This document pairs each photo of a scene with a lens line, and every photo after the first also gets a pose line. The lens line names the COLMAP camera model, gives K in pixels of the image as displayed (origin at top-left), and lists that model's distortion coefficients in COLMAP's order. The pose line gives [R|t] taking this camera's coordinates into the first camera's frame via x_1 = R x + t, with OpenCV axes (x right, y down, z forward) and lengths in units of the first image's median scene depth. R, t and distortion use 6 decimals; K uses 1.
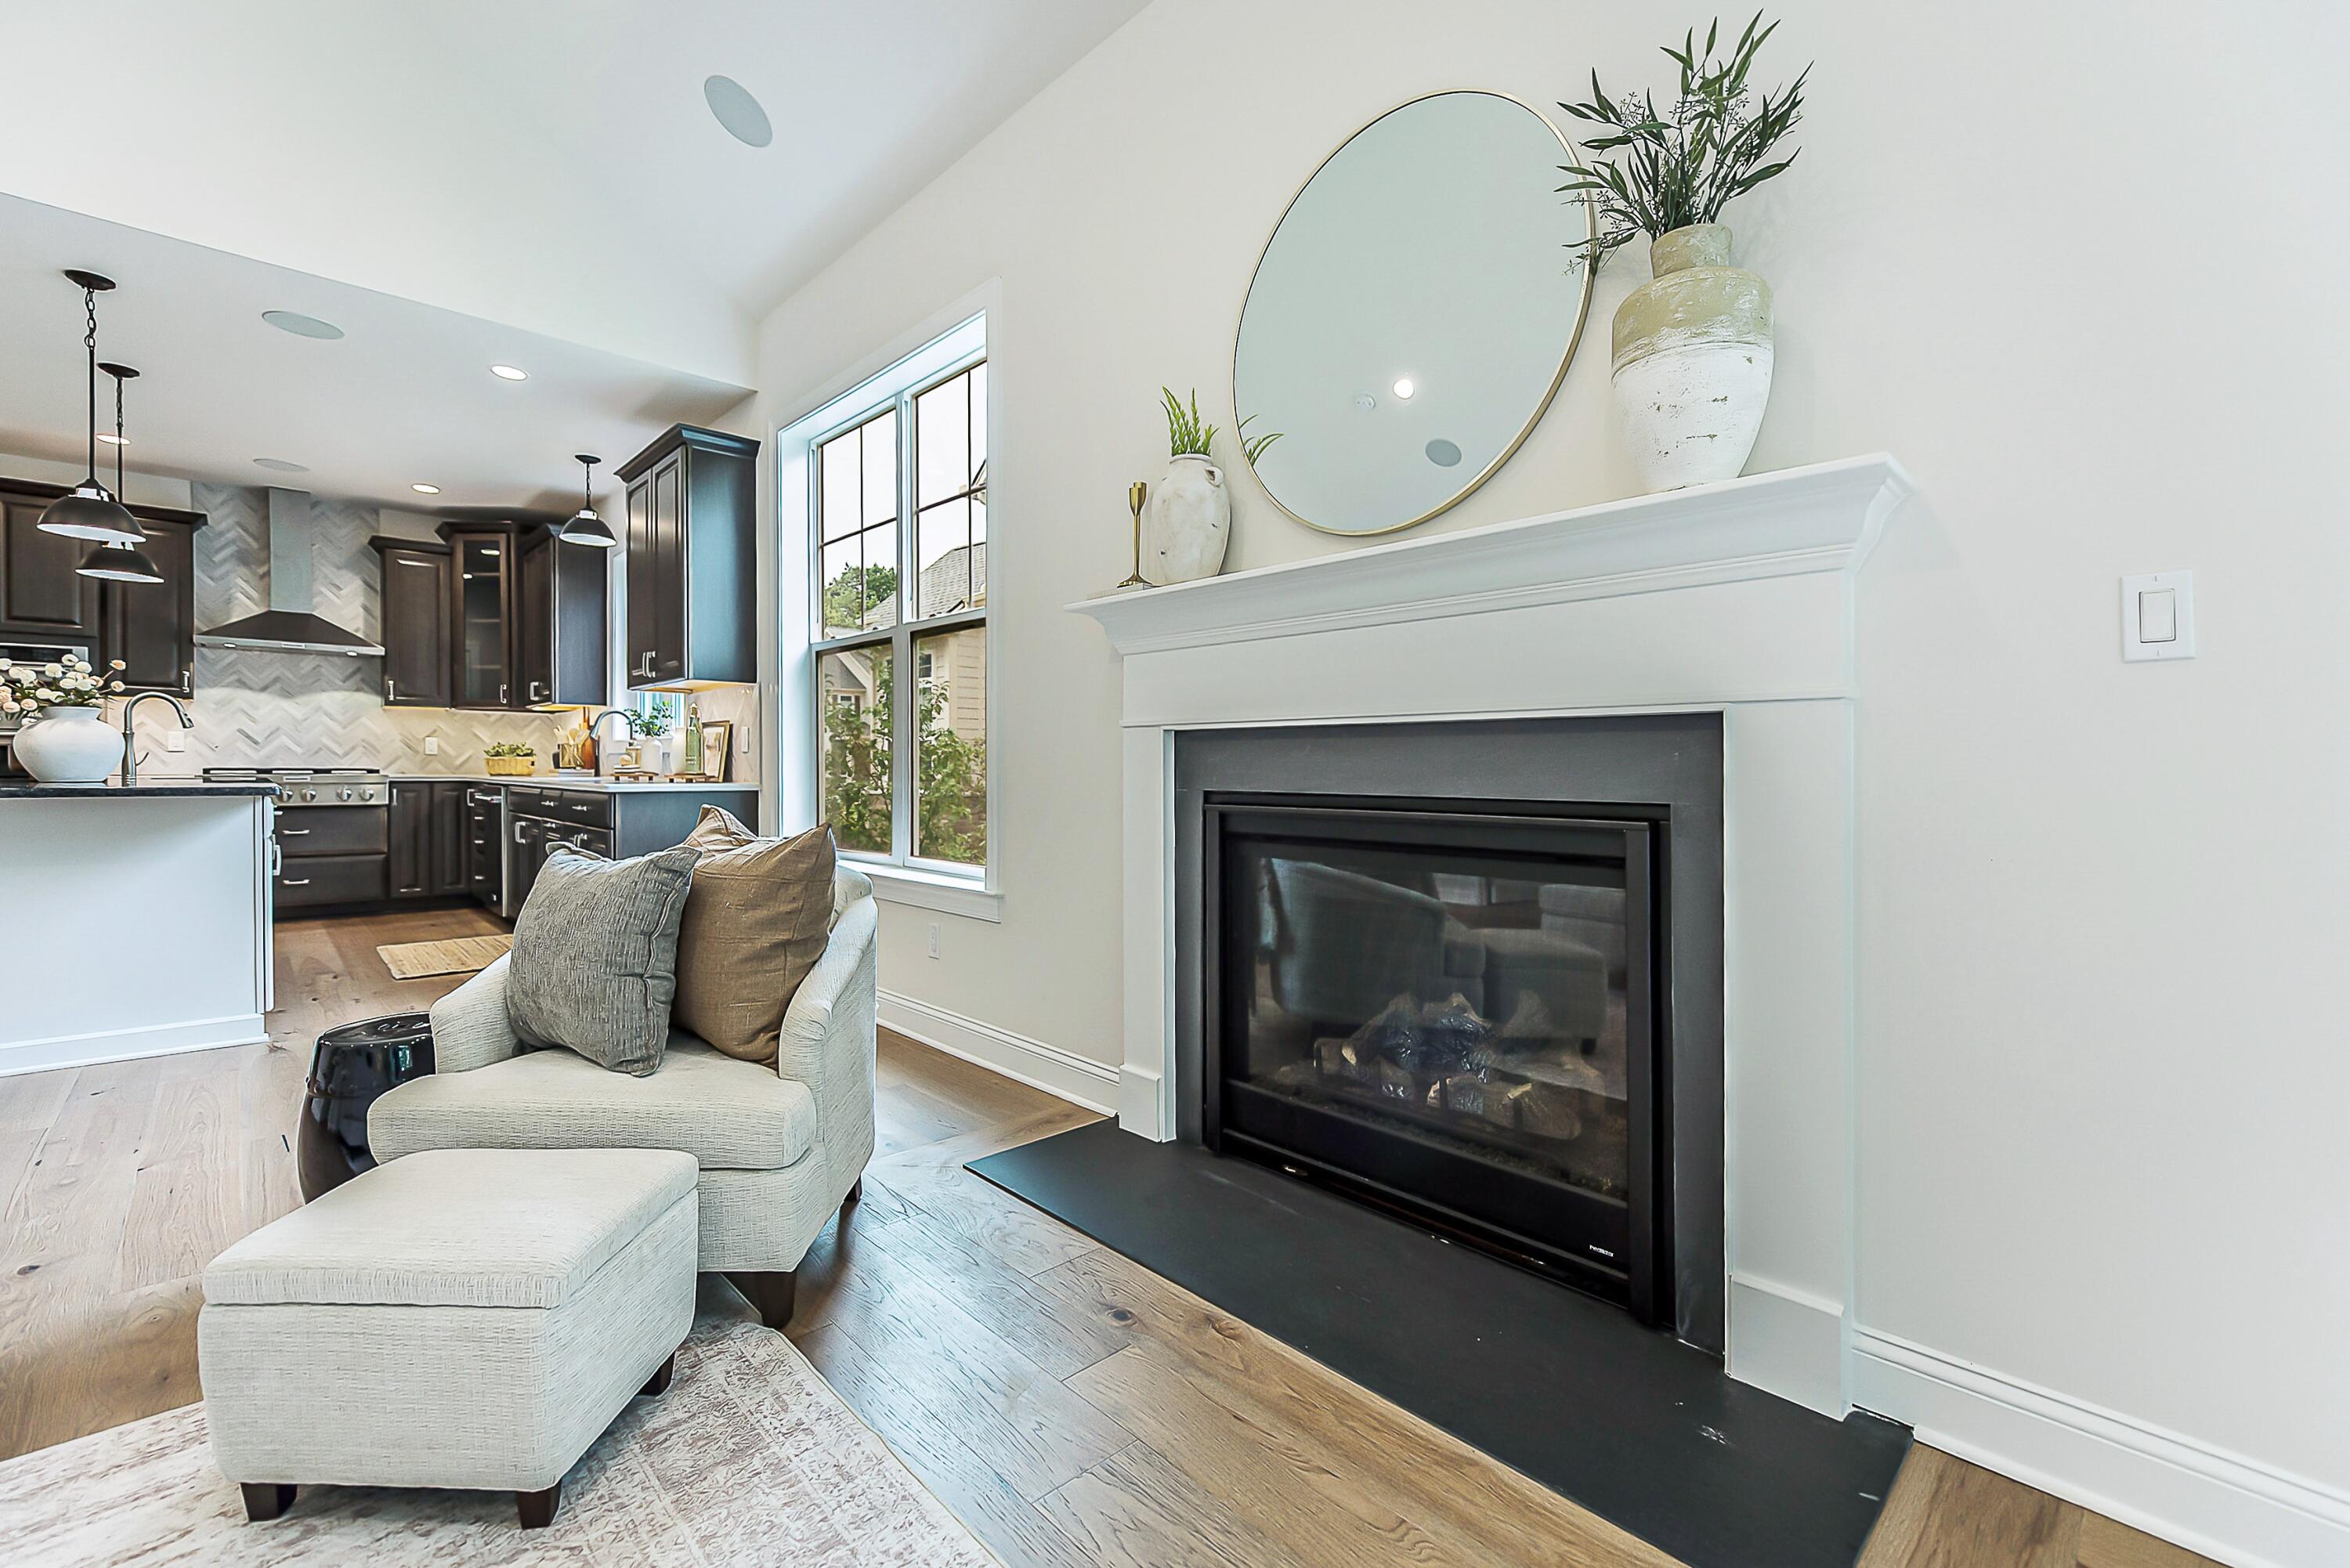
lens RADIAL K [[990.1, 0, 1164.7], [0, 990.1, 795.0], [0, 0, 1]] dist [-0.005185, -0.001488]
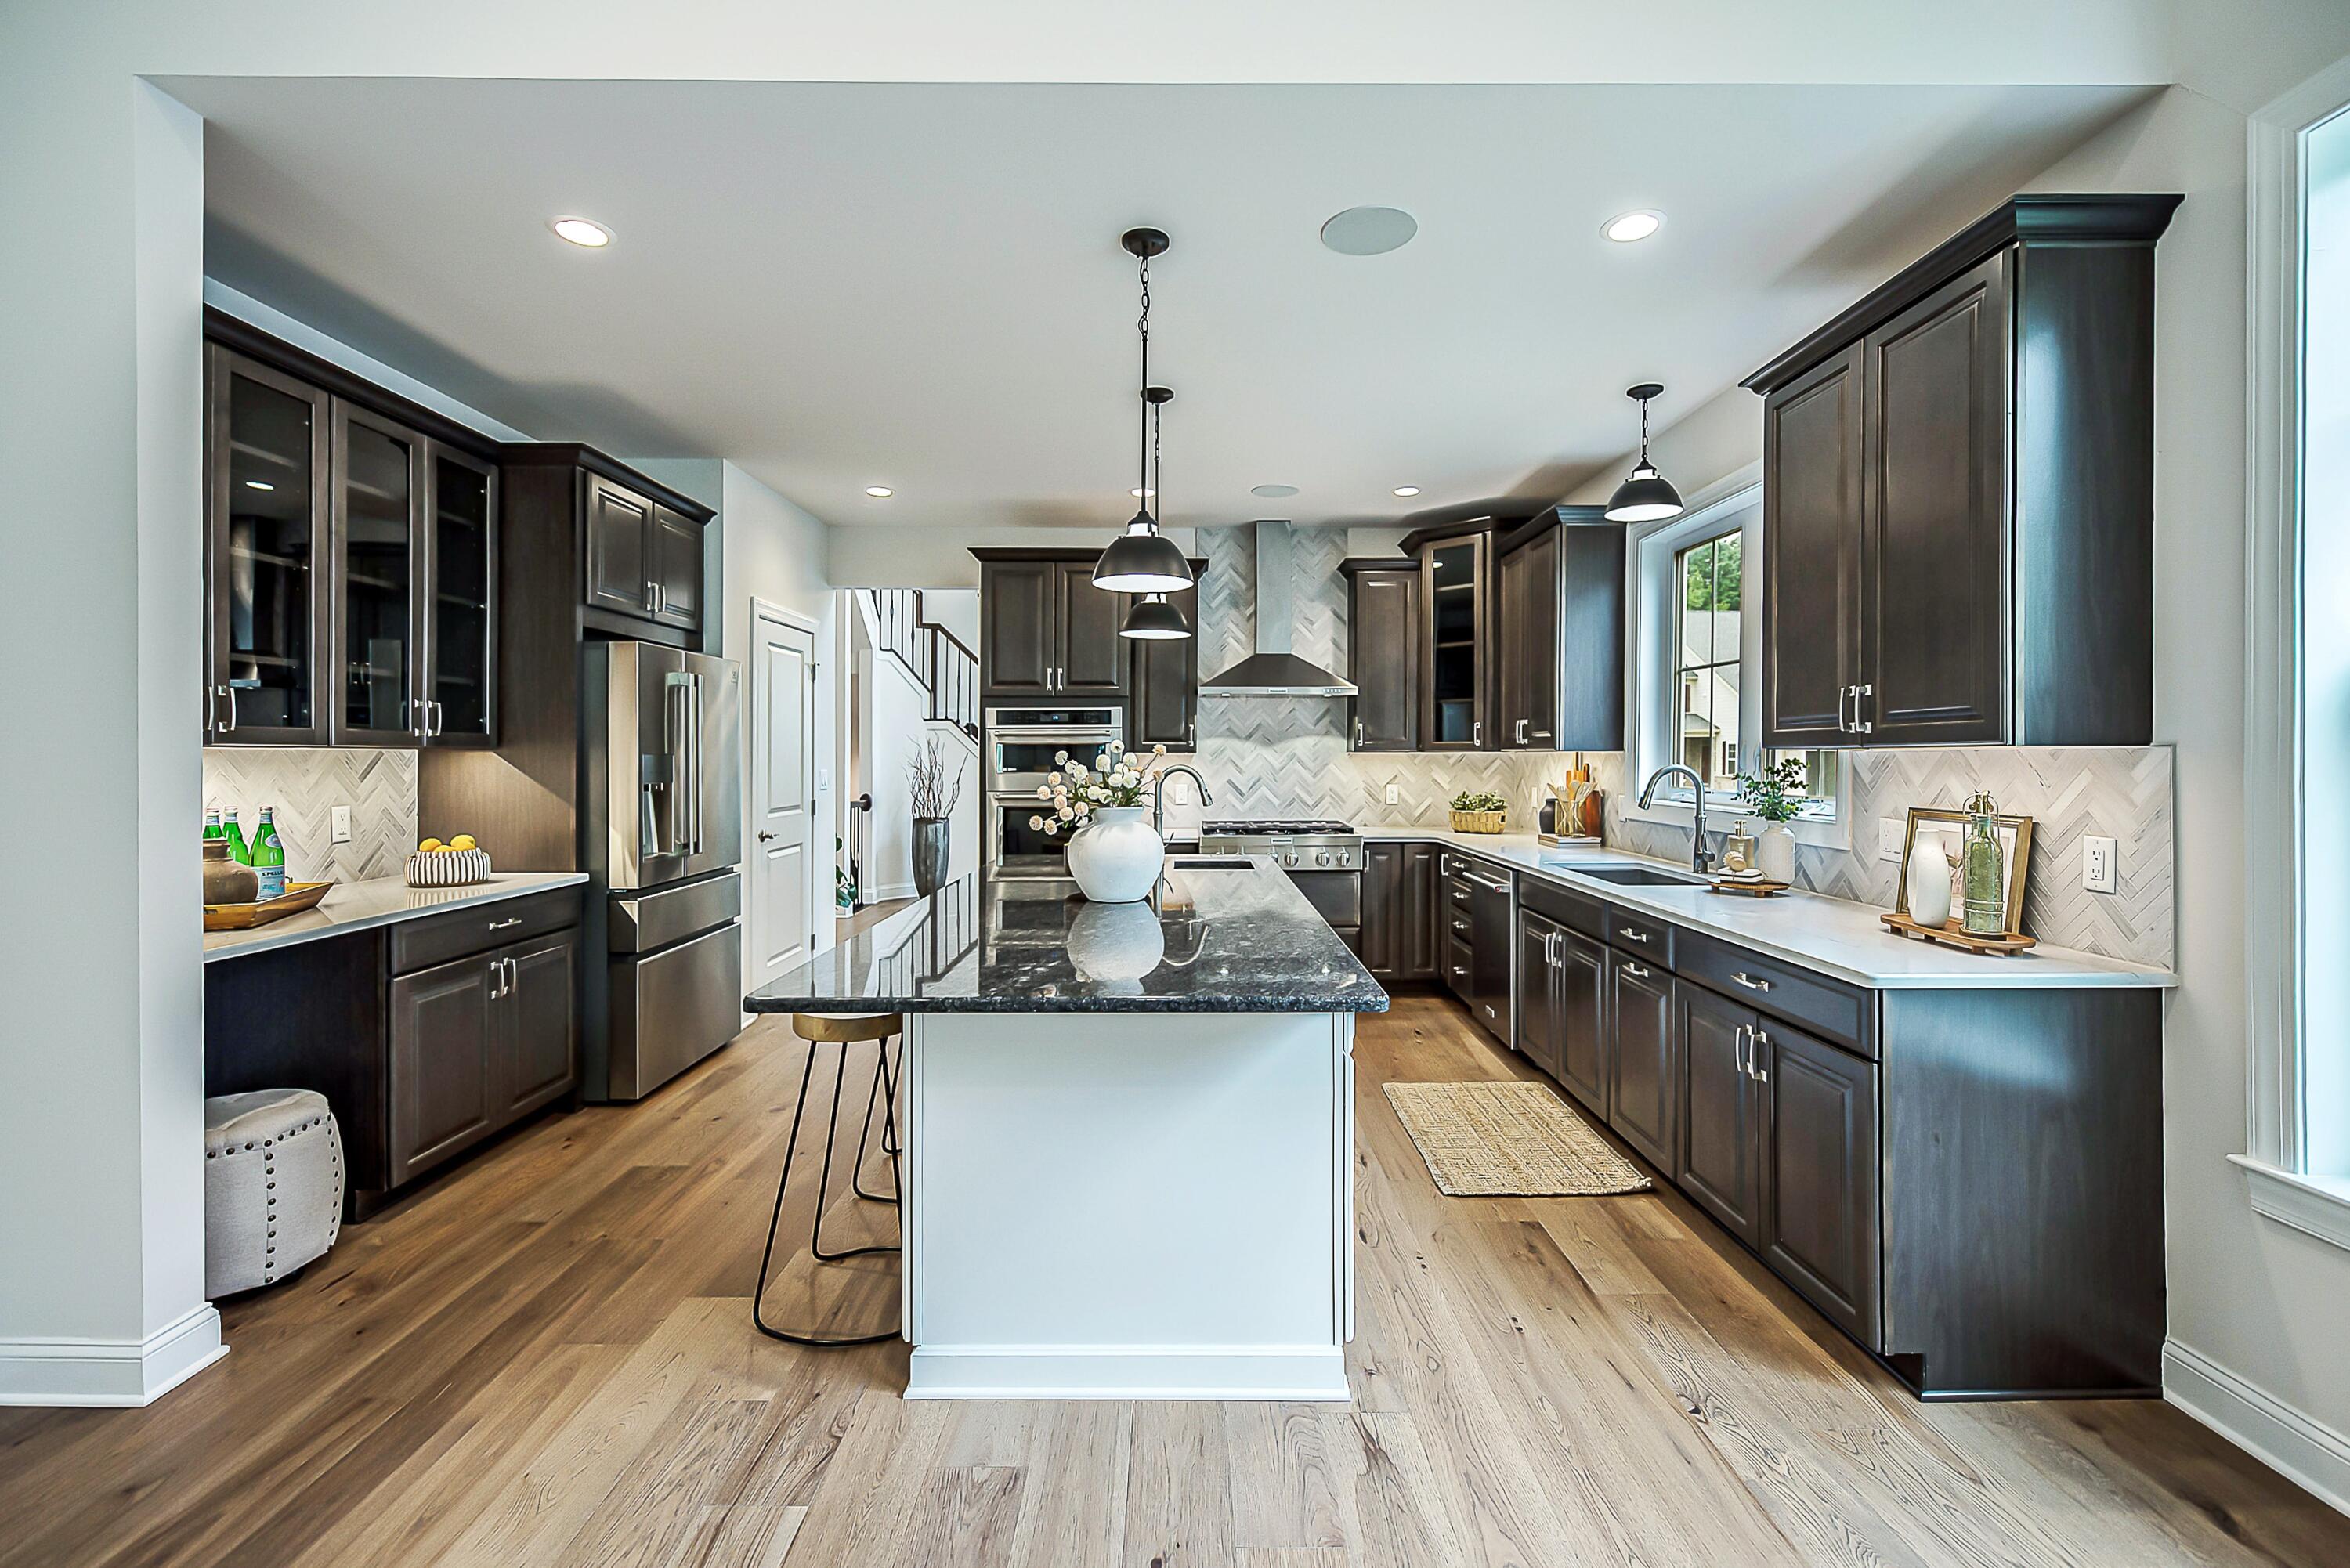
lens RADIAL K [[990.1, 0, 1174.7], [0, 990.1, 771.2], [0, 0, 1]] dist [-0.005185, -0.001488]
pose [[0.722949, 0.004195, -0.690889, -0.311875], [-0.013447, 0.999878, -0.007999, -0.066560], [0.690771, 0.015074, 0.722917, 0.267483]]
